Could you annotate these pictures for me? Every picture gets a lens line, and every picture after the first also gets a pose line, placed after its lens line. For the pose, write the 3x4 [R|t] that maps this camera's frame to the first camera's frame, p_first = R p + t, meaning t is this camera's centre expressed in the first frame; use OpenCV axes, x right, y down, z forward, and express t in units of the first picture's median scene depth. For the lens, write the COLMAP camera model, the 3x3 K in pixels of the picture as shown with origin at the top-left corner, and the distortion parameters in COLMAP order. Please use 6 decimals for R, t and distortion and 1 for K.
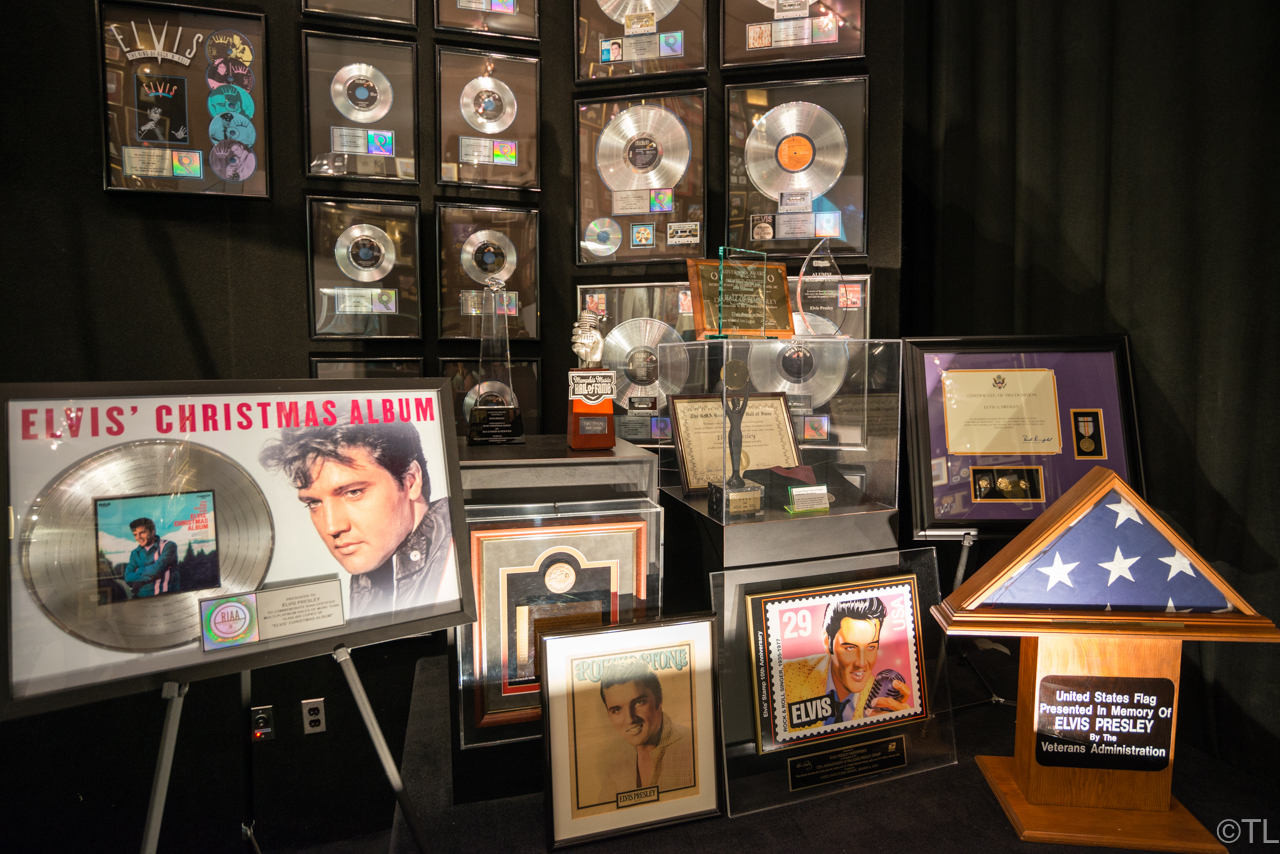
lens RADIAL K [[657.0, 0, 641.6], [0, 657.0, 421.2], [0, 0, 1]] dist [-0.045829, -0.000615]
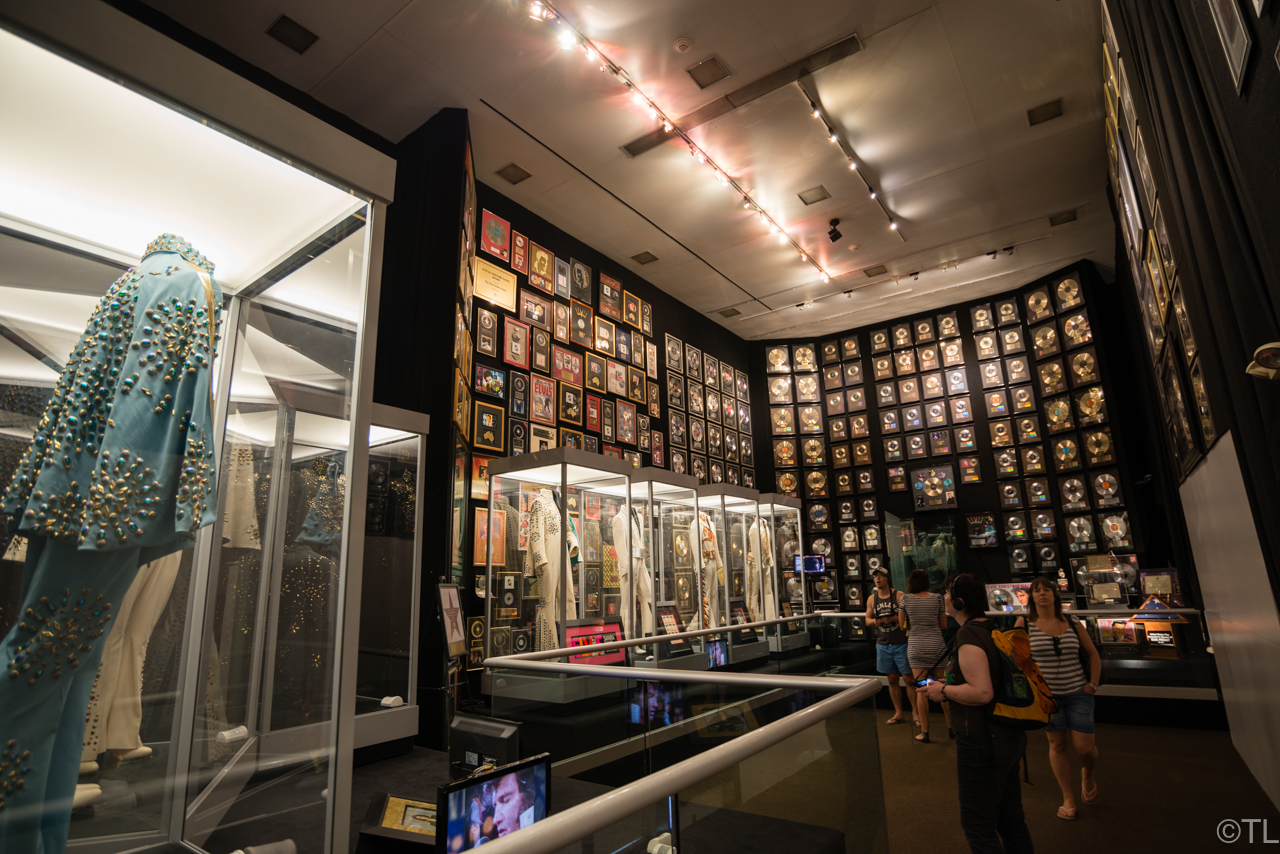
lens RADIAL K [[657.0, 0, 637.4], [0, 657.0, 423.5], [0, 0, 1]] dist [-0.045829, -0.000615]
pose [[0.607787, -0.195923, -0.769551, 1.827902], [-0.038053, 0.960787, -0.274665, 0.244060], [0.793188, 0.196221, 0.576498, -4.448925]]
